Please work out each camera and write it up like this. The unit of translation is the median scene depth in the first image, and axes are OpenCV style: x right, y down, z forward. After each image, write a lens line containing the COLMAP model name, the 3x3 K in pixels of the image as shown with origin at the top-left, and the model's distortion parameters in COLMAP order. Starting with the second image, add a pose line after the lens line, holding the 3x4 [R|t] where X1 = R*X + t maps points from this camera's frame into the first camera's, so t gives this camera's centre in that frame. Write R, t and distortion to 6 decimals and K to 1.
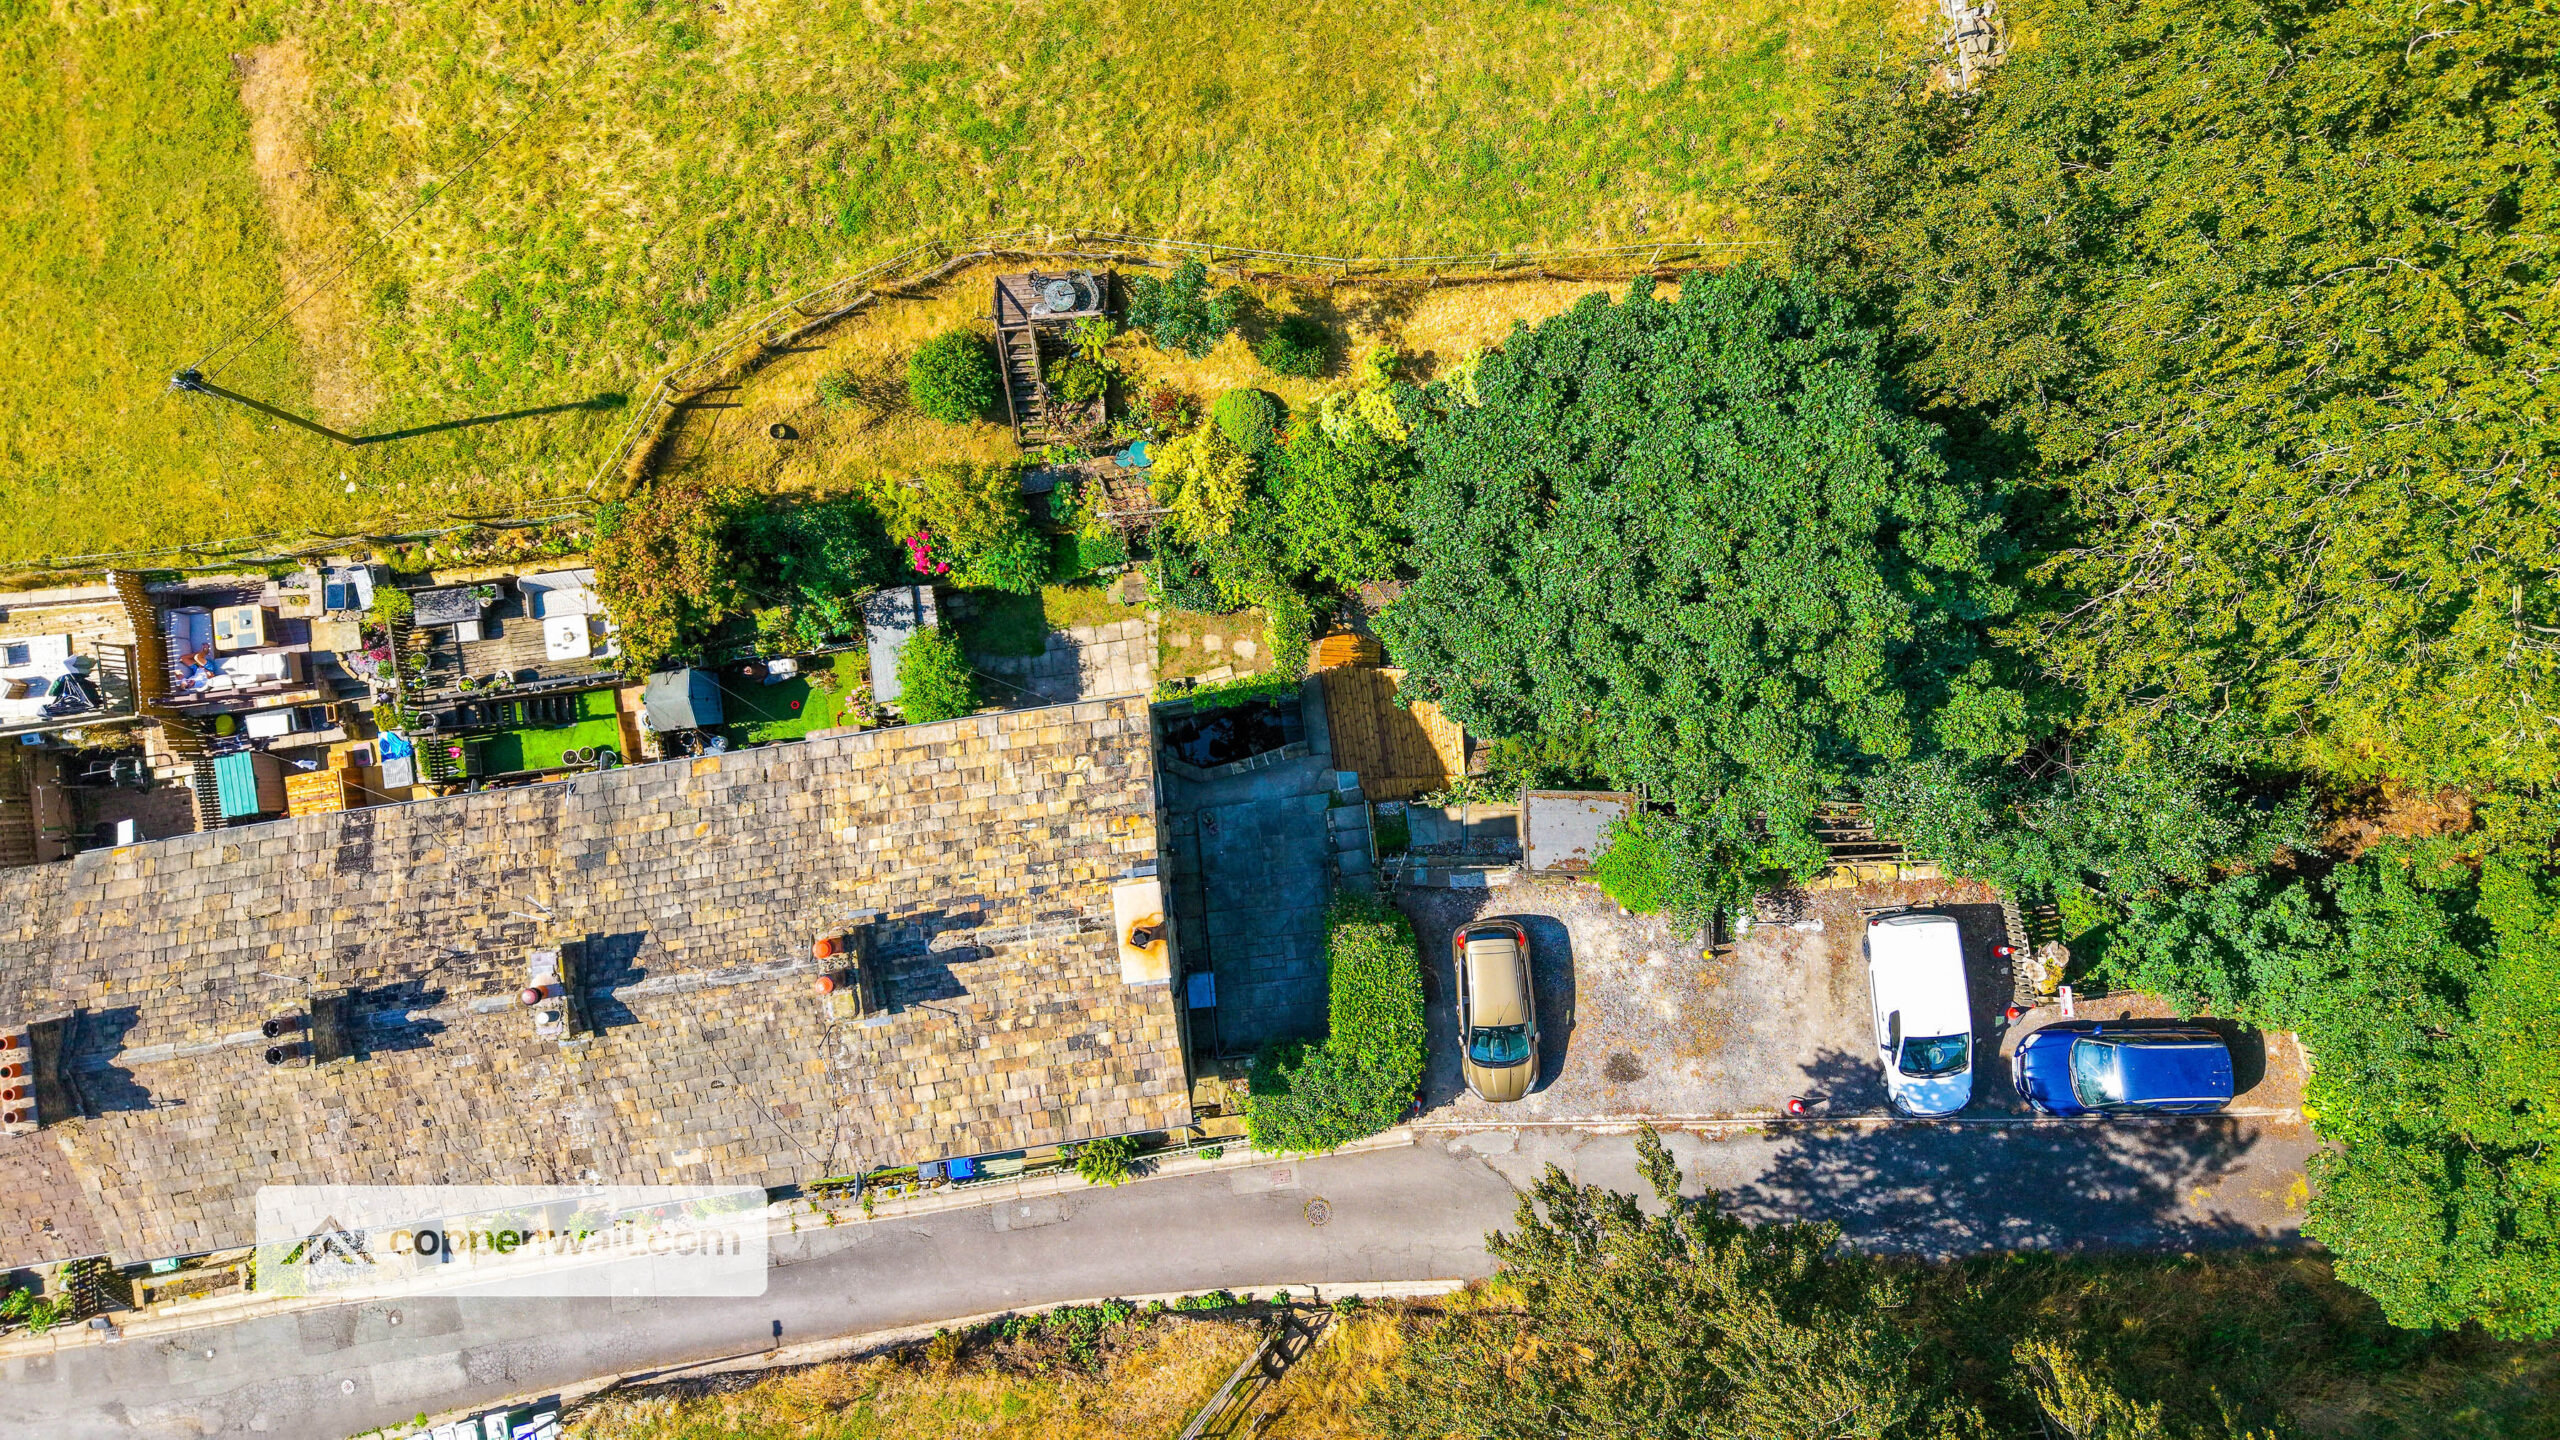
lens RADIAL K [[1718.6, 0, 1272.2], [0, 1718.6, 660.5], [0, 0, 1]] dist [-0.032716, 0.001870]
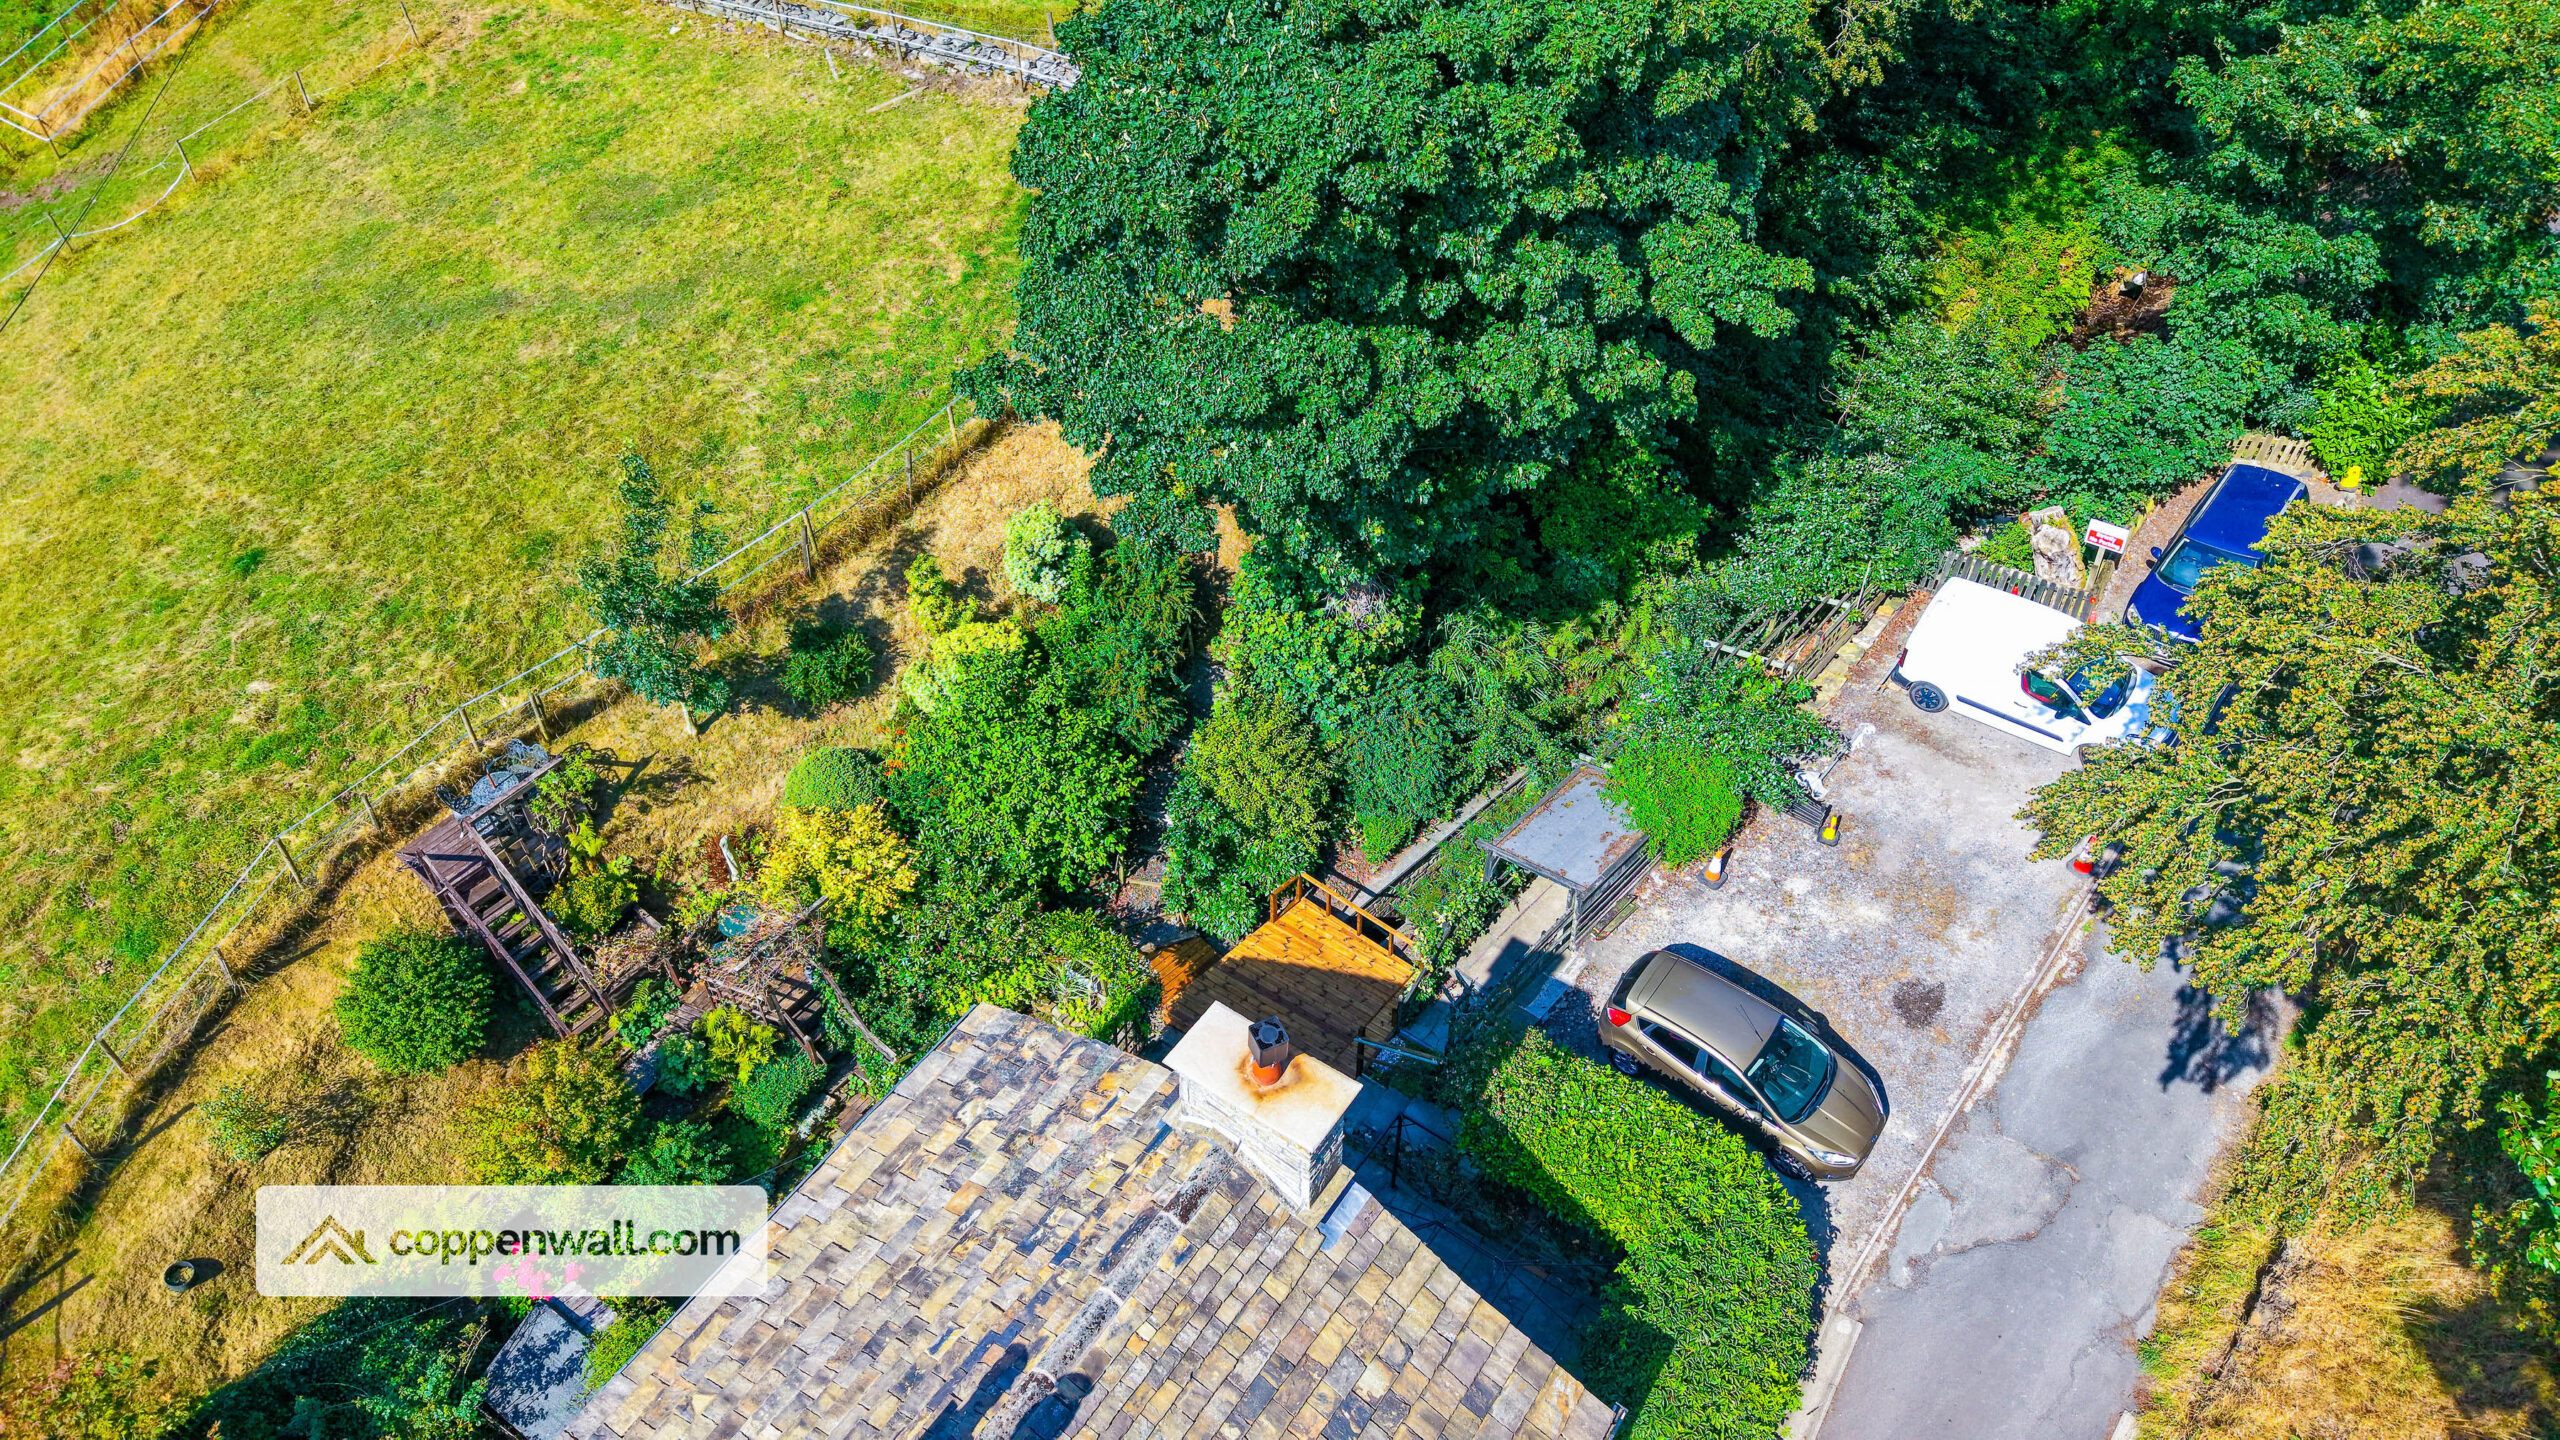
lens RADIAL K [[1718.6, 0, 1272.2], [0, 1718.6, 660.5], [0, 0, 1]] dist [-0.032716, 0.001870]
pose [[0.670911, -0.511127, 0.537241, -0.247117], [0.739989, 0.508280, -0.440531, 0.278264], [-0.047901, 0.693109, 0.719239, 0.451944]]
